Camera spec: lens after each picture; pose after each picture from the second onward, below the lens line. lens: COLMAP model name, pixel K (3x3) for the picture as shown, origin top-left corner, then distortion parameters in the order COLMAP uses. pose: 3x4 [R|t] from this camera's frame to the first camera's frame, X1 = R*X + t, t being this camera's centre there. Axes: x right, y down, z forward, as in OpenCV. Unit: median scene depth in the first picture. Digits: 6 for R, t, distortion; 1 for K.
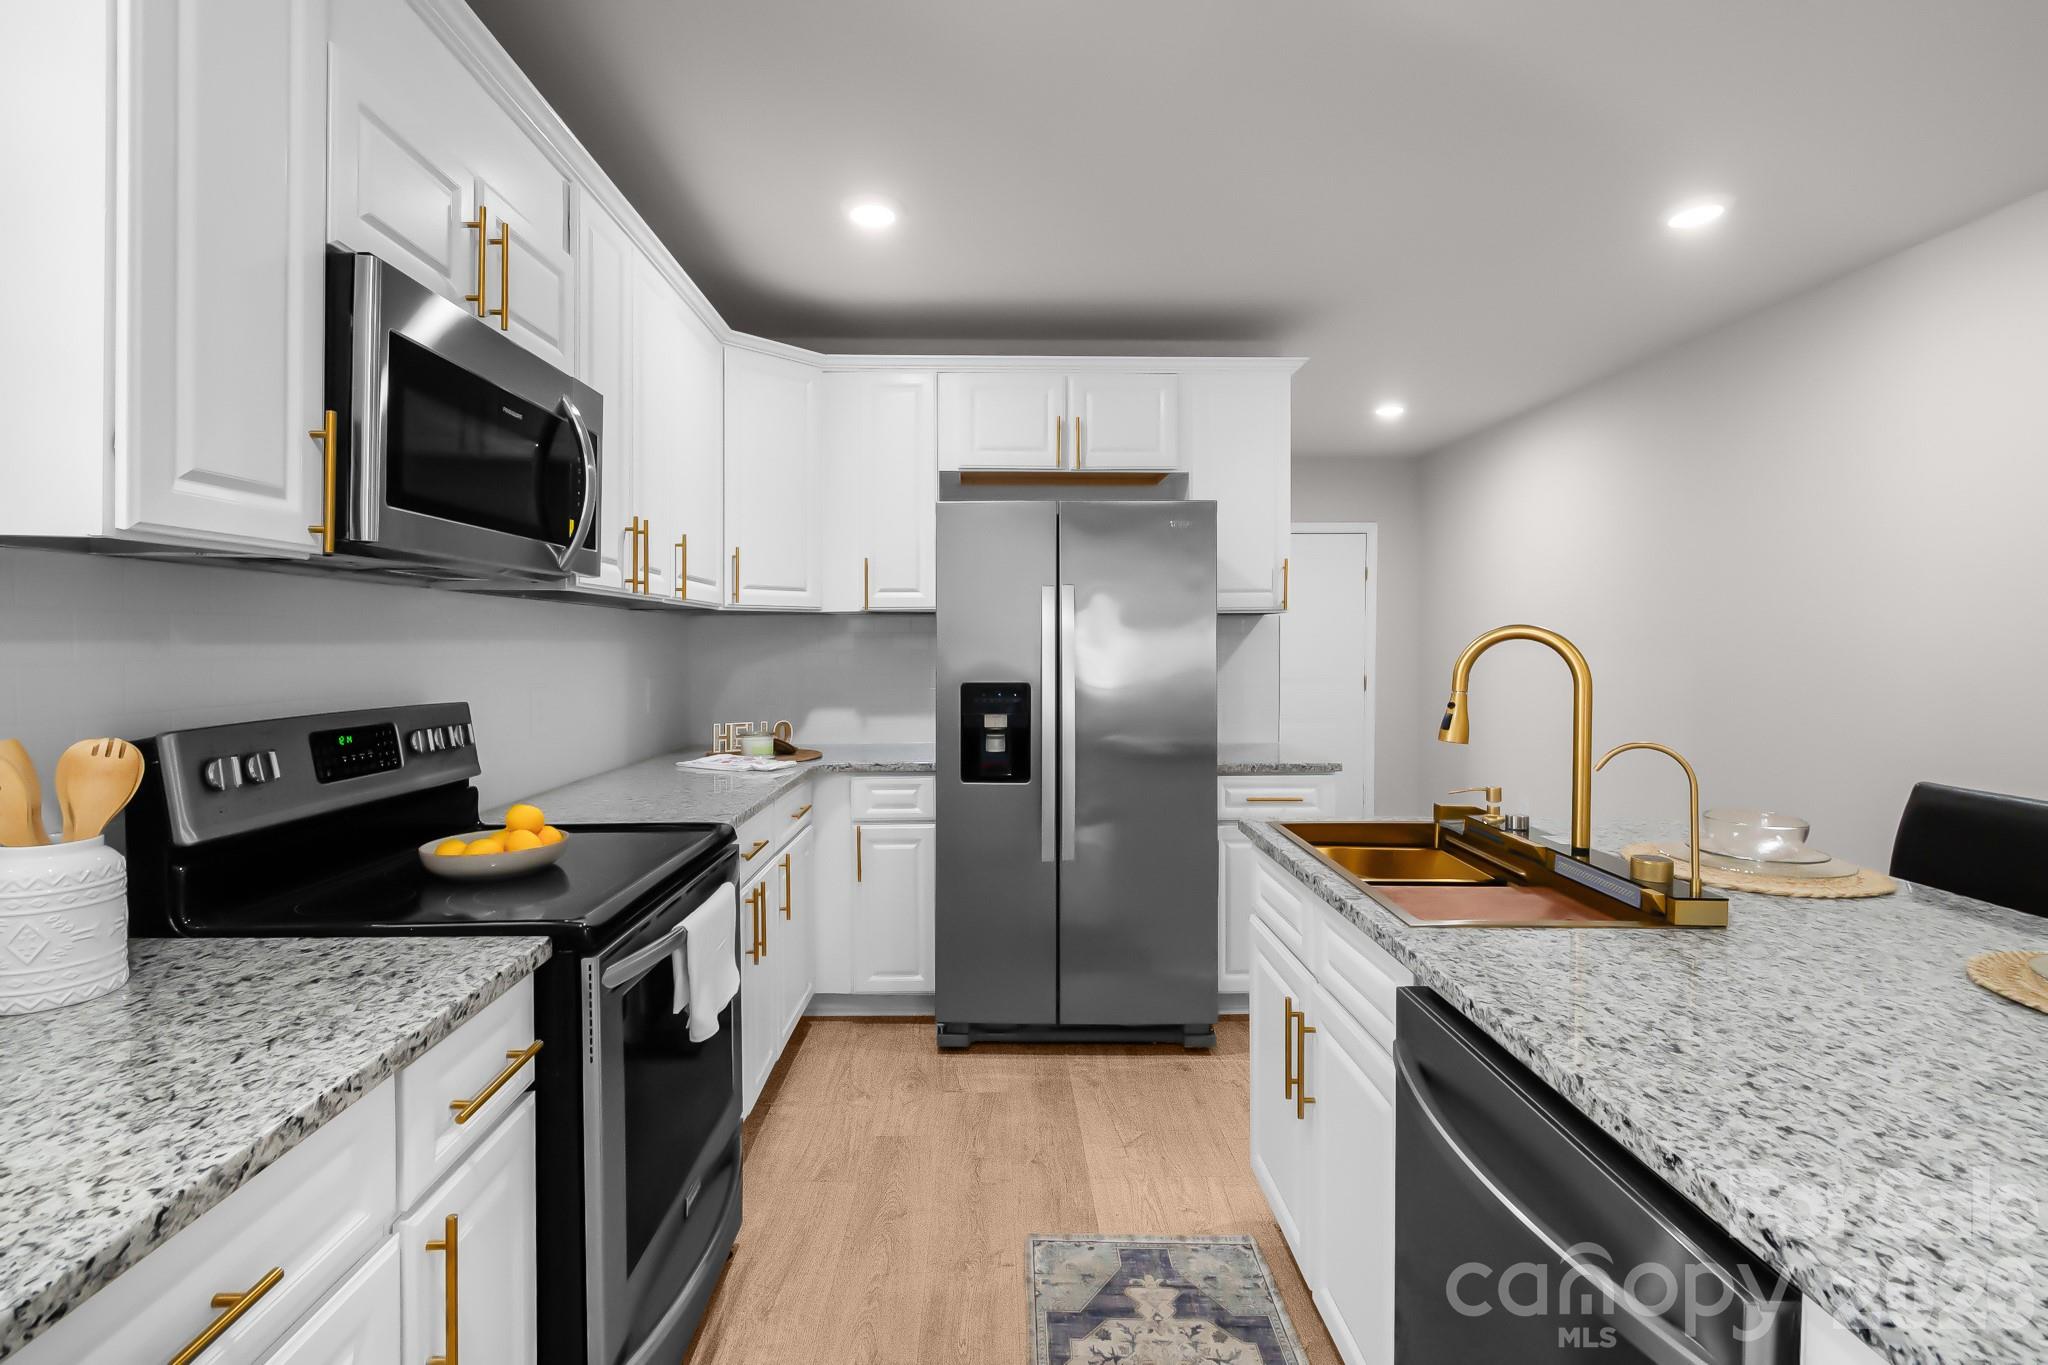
lens RADIAL K [[954.5, 0, 1014.5], [0, 954.5, 651.4], [0, 0, 1]] dist [0.001657, 0.000128]
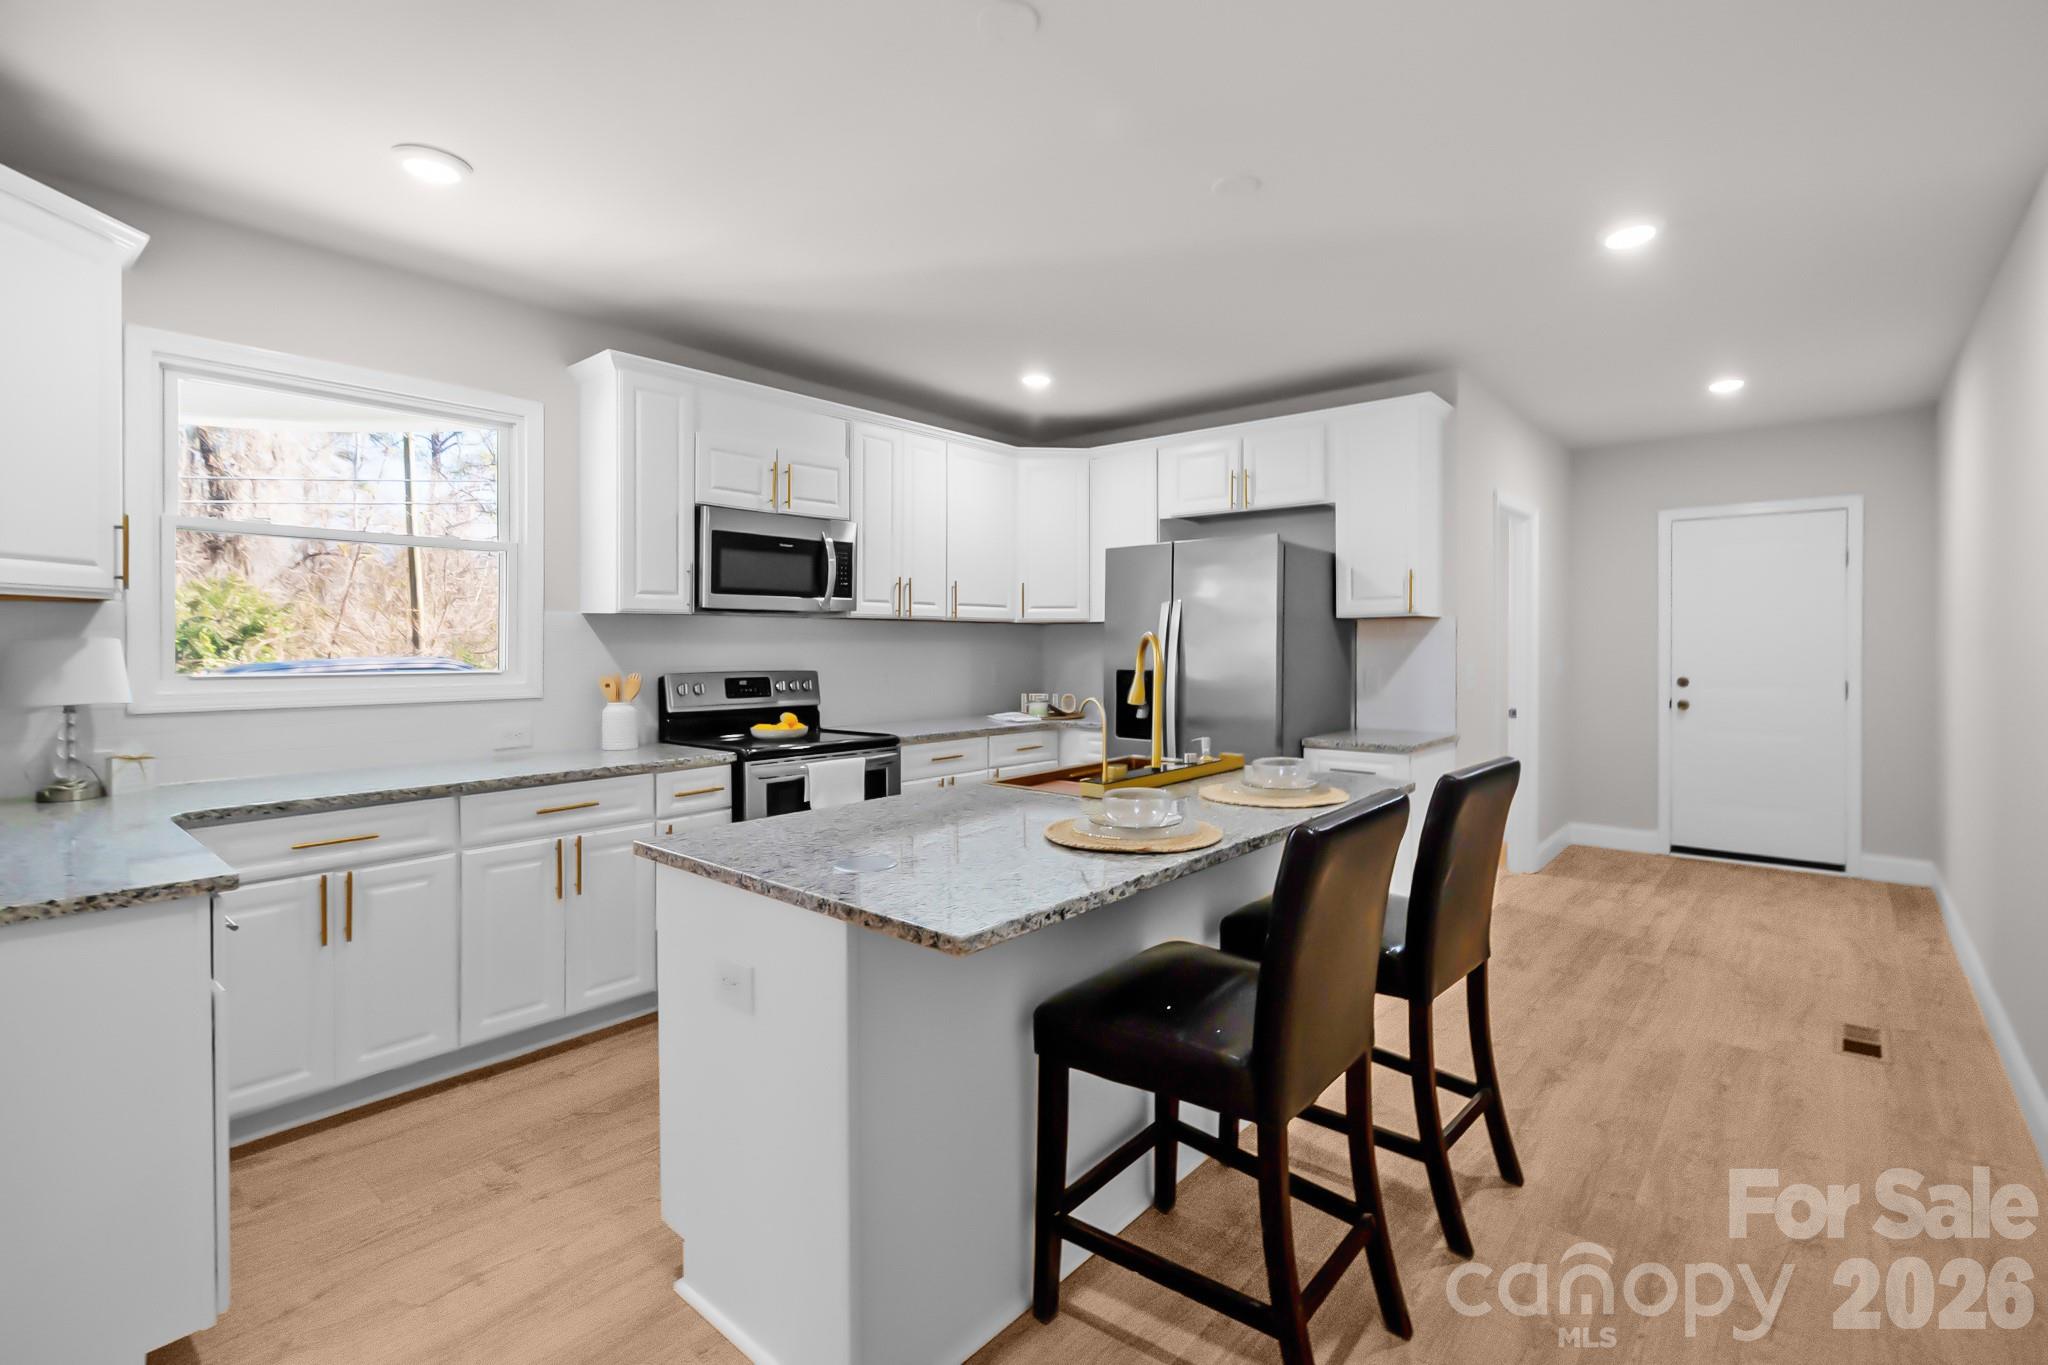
lens RADIAL K [[954.5, 0, 1014.5], [0, 954.5, 651.4], [0, 0, 1]] dist [0.001657, 0.000128]
pose [[0.745328, 0.005199, -0.666677, 1.225167], [-0.004953, 0.999985, 0.002260, 0.002867], [0.666679, 0.001617, 0.745343, -0.310562]]
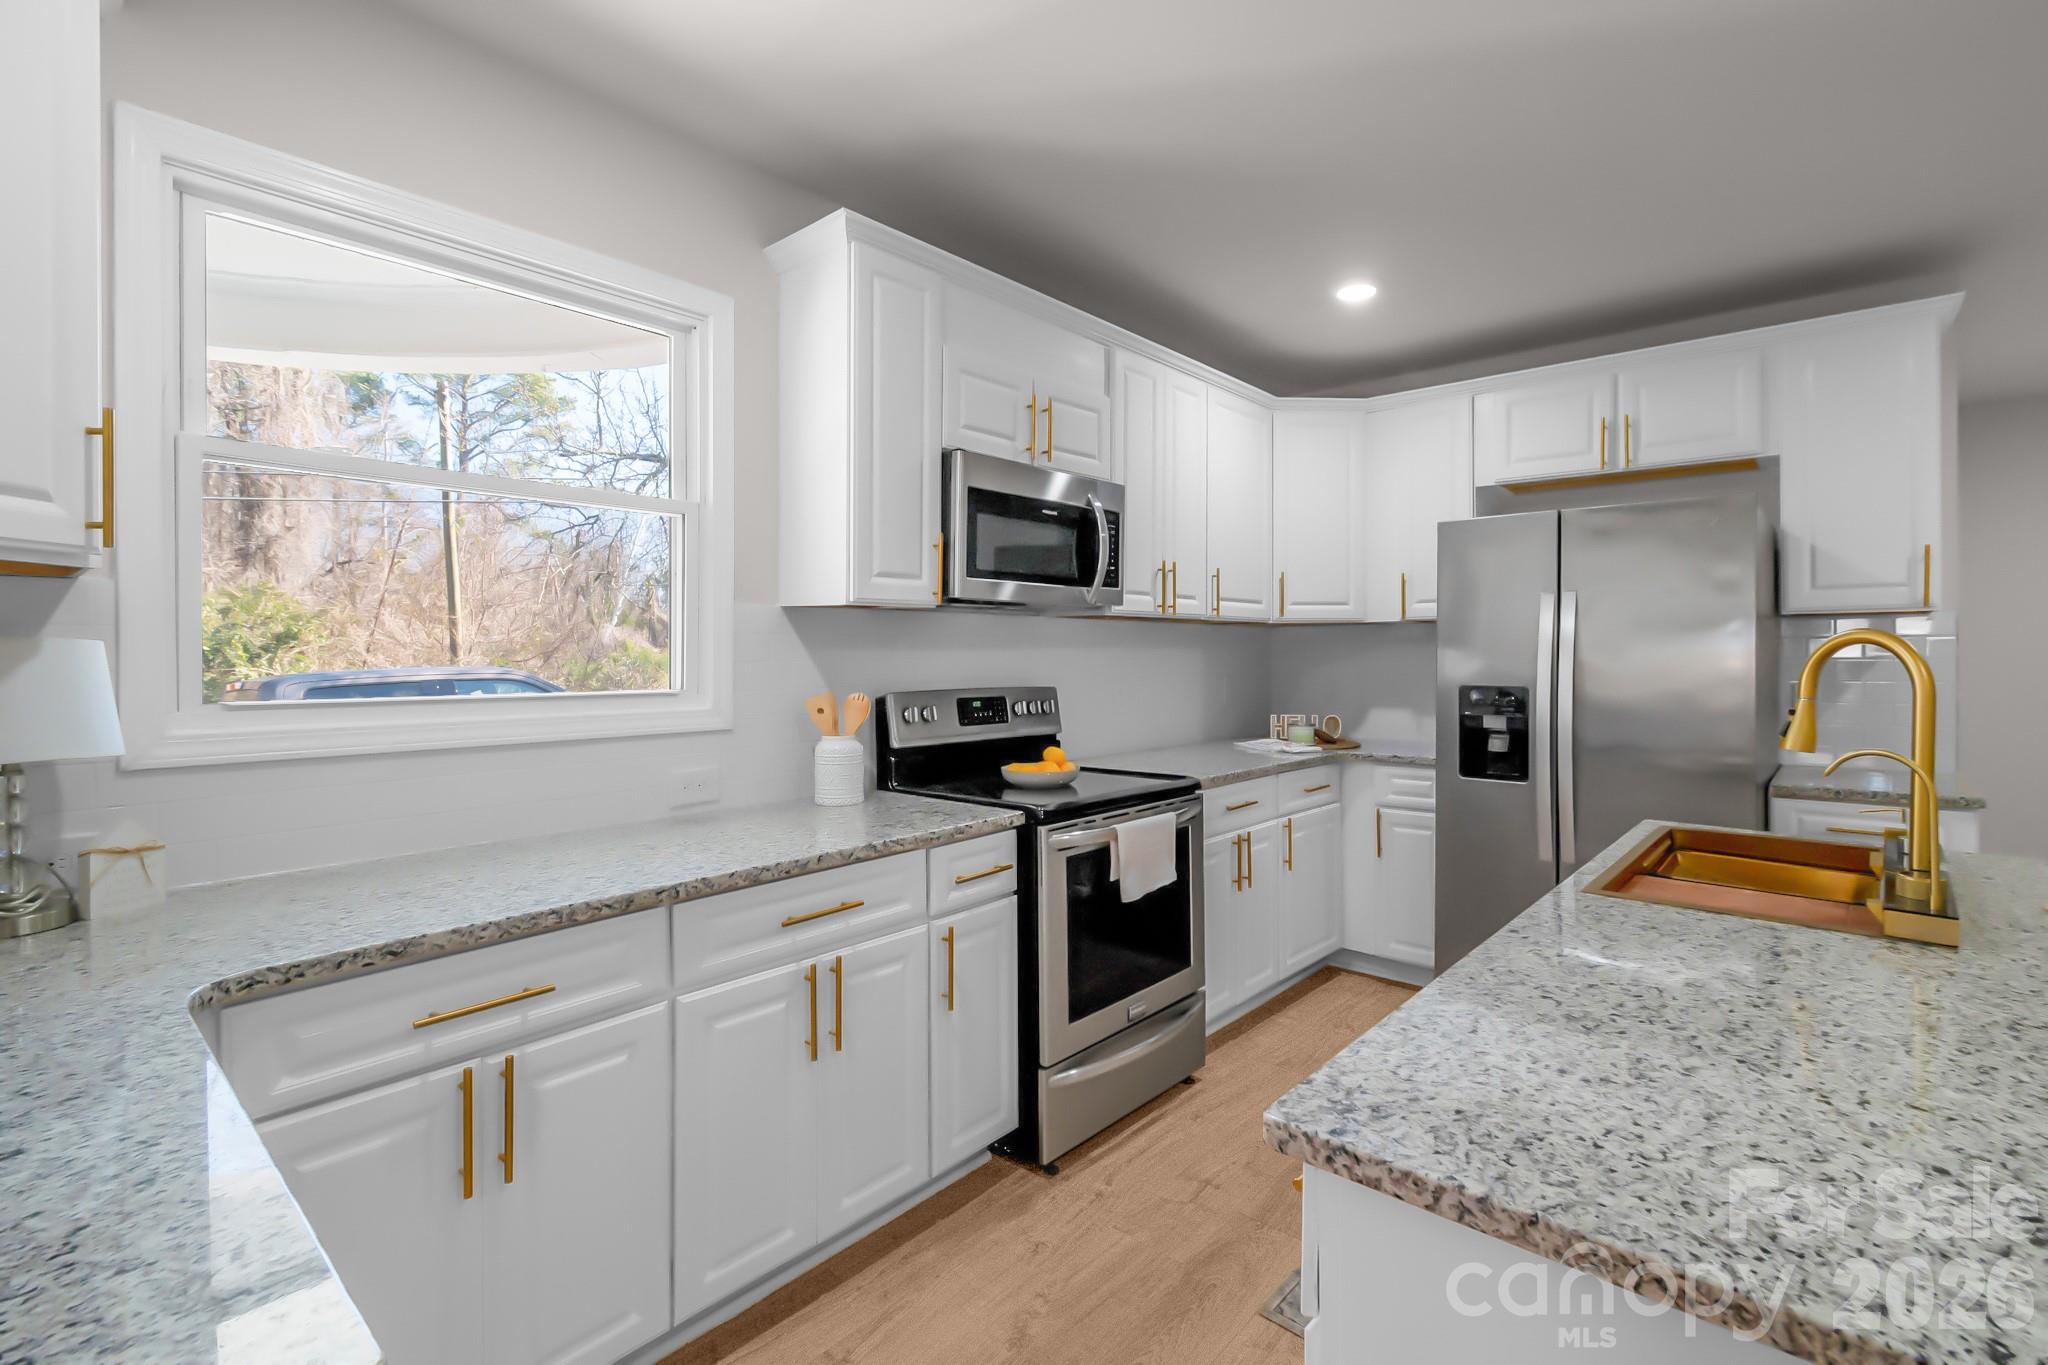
lens RADIAL K [[951.5, 0, 1018.1], [0, 951.5, 660.7], [0, 0, 1]] dist [0.004473, 0.000268]
pose [[0.734502, 0.006076, -0.678579, 0.474262], [-0.004519, 0.999982, 0.004063, 0.003606], [0.678592, 0.000082, 0.734516, -0.216343]]
